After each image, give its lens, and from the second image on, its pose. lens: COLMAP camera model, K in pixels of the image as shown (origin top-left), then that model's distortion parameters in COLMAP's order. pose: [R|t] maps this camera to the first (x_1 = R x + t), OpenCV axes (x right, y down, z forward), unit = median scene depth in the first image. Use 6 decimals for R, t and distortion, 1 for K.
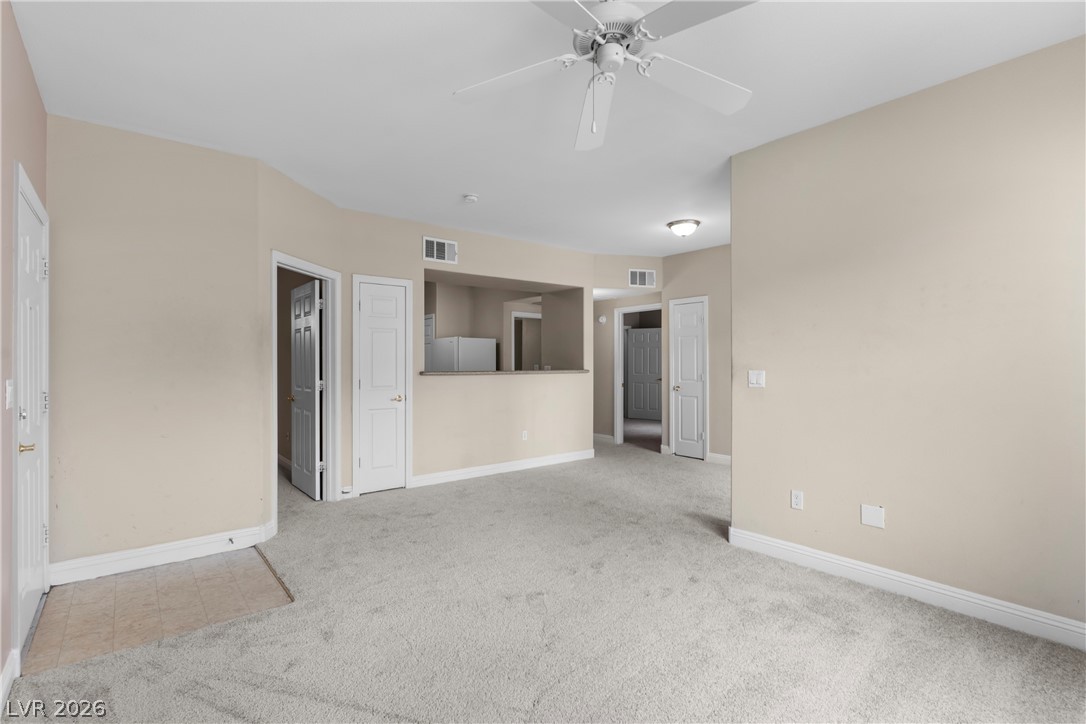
lens RADIAL K [[516.9, 0, 539.6], [0, 516.9, 361.3], [0, 0, 1]] dist [0.004932, 0.001400]
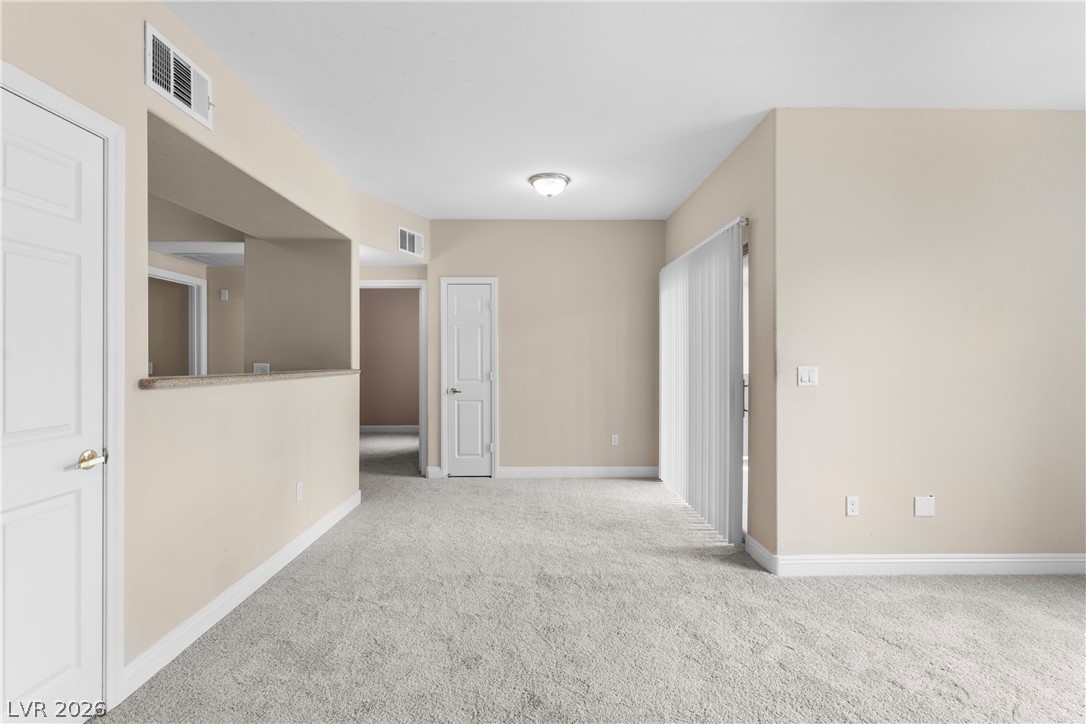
lens RADIAL K [[516.9, 0, 546.9], [0, 516.9, 362.7], [0, 0, 1]] dist [0.004932, 0.001400]
pose [[0.614321, -0.005894, 0.789034, -0.278139], [-0.000217, 0.999971, 0.007638, 0.003039], [-0.789056, -0.004864, 0.614302, 0.428847]]
